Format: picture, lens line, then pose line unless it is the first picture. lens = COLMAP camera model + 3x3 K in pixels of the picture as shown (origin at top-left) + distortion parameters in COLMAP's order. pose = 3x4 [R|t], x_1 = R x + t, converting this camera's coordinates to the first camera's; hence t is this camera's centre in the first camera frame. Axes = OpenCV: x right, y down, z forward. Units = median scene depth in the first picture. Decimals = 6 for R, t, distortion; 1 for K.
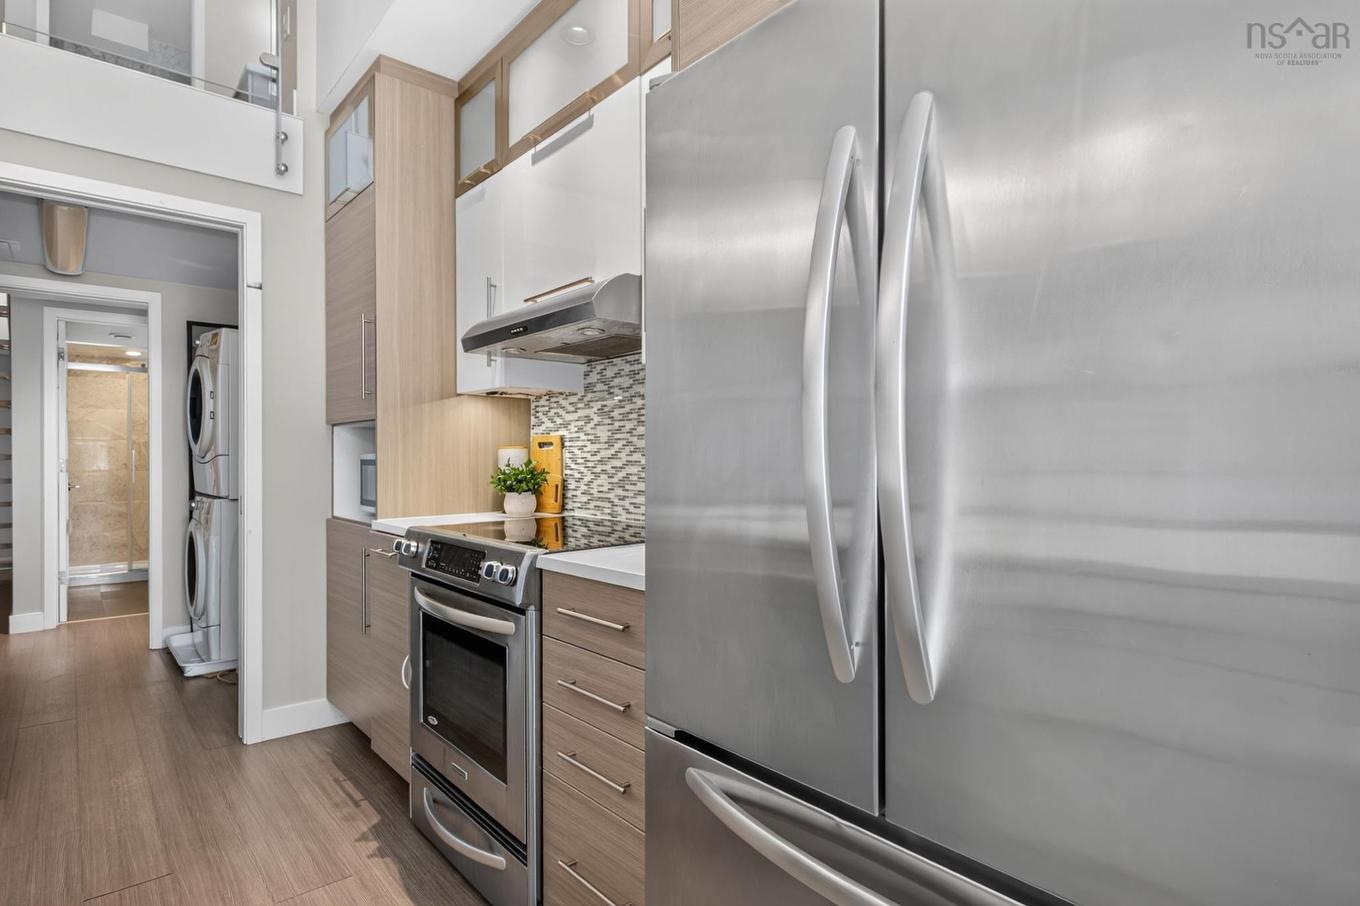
lens RADIAL K [[689.7, 0, 679.4], [0, 689.7, 457.6], [0, 0, 1]] dist [0.037237, -0.029494]
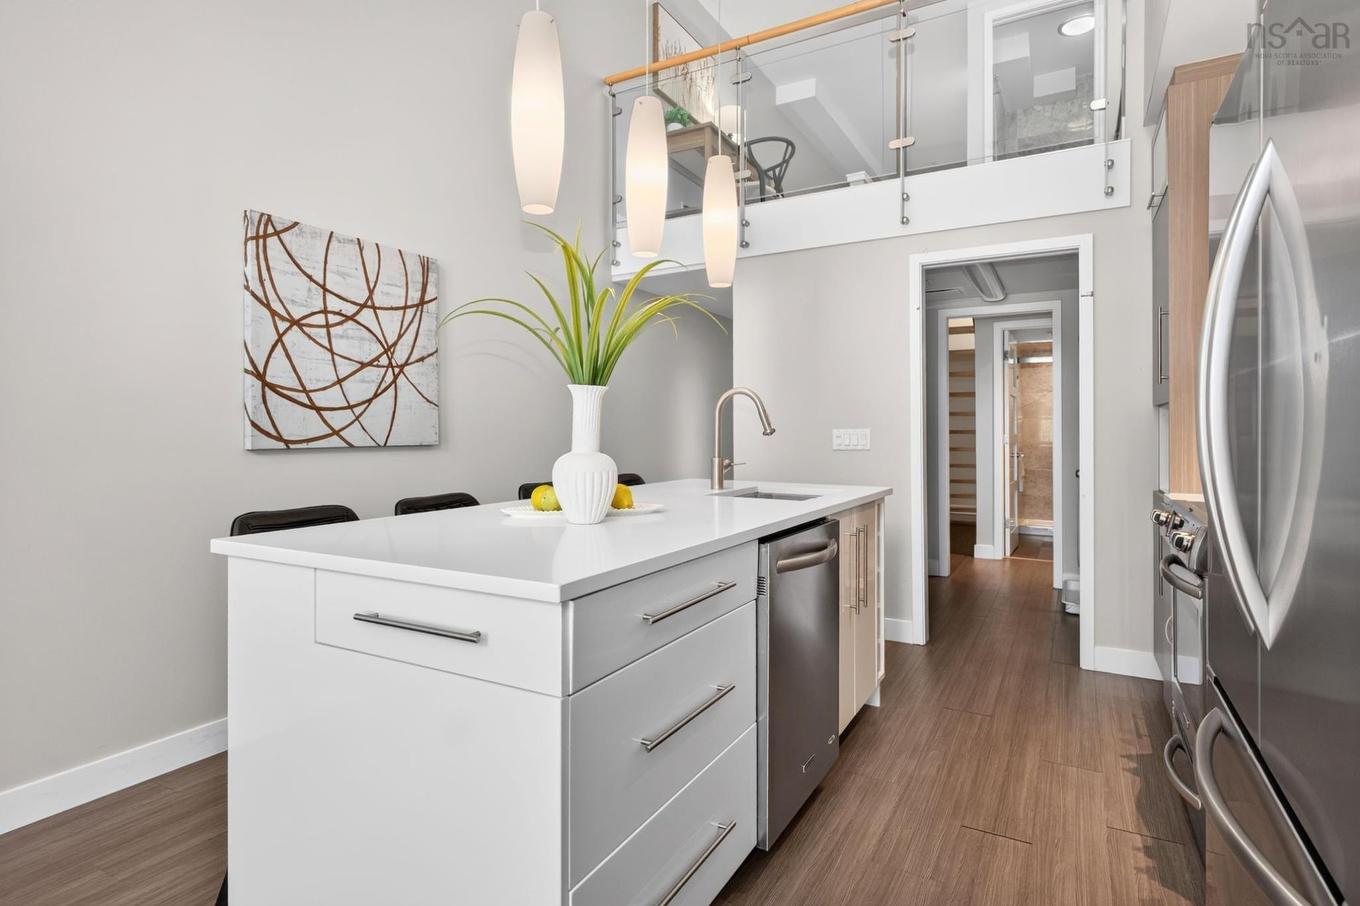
lens RADIAL K [[705.8, 0, 675.7], [0, 705.8, 429.2], [0, 0, 1]] dist [0.079260, -0.036854]
pose [[0.339968, -0.000737, -0.940437, 0.371026], [-0.001570, 0.999998, -0.001351, -0.008079], [0.940436, 0.001936, 0.339966, -0.120353]]
